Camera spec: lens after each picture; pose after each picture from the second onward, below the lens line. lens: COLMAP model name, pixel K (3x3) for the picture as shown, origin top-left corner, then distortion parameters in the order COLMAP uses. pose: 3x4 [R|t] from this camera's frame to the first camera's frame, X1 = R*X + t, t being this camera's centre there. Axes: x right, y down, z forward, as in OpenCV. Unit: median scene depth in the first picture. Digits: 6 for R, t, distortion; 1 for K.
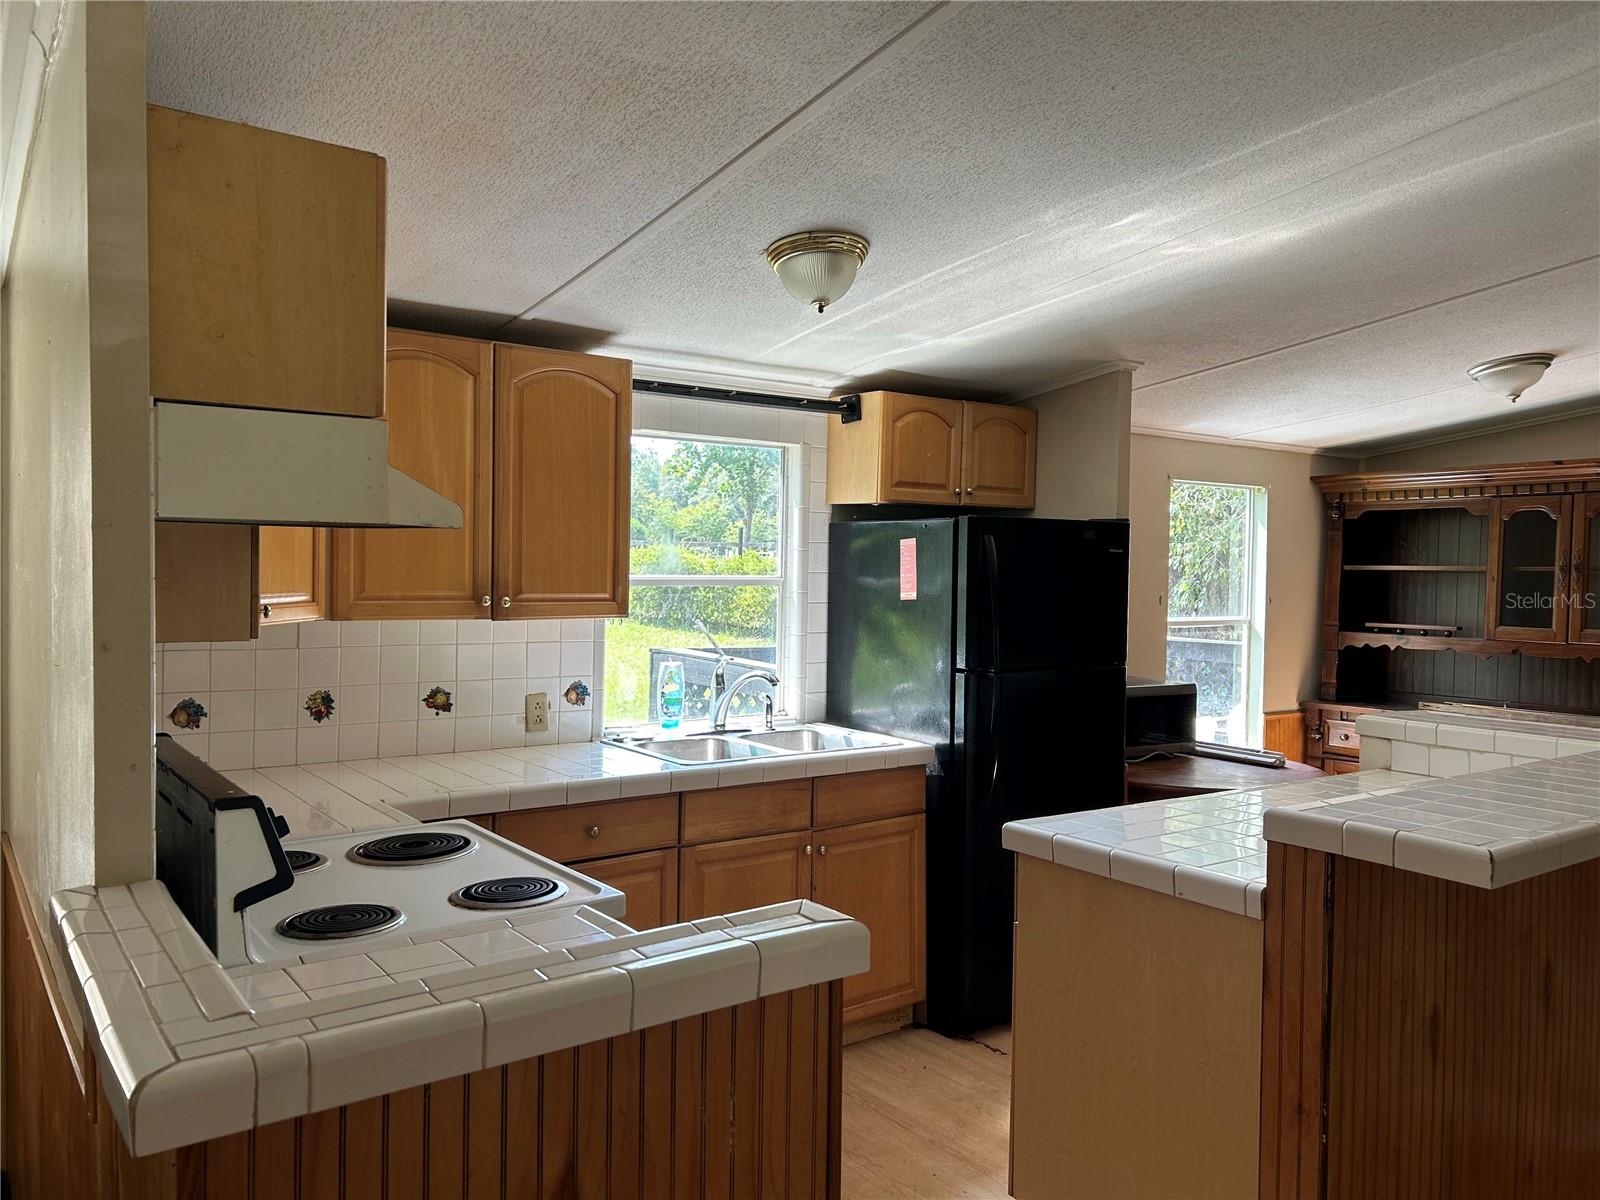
lens RADIAL K [[1201.6, 0, 800.9], [0, 1201.6, 600.1], [0, 0, 1]] dist [0.028543, -0.033672]
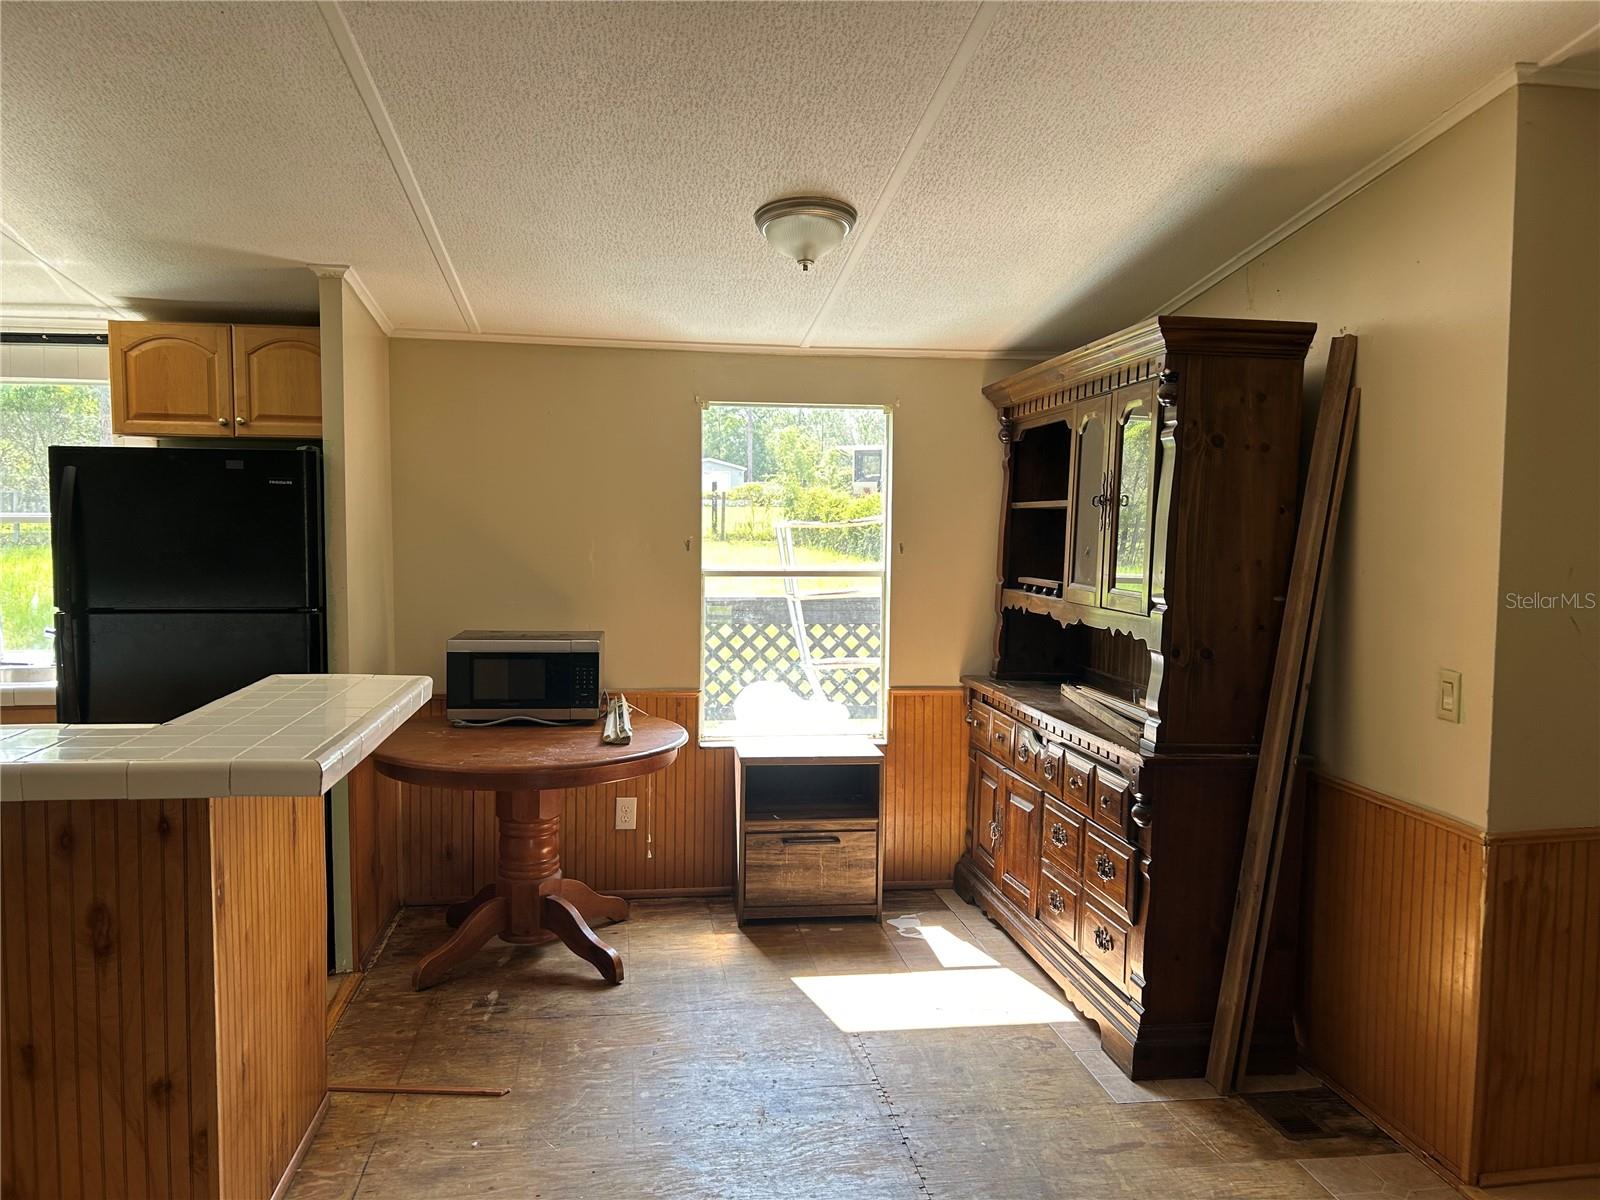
lens RADIAL K [[1201.6, 0, 806.6], [0, 1201.6, 601.0], [0, 0, 1]] dist [0.028543, -0.033672]
pose [[0.893867, 0.027515, -0.447487, 0.693123], [-0.009855, 0.999080, 0.041745, 0.003400], [0.448224, -0.032905, 0.893316, 0.259012]]
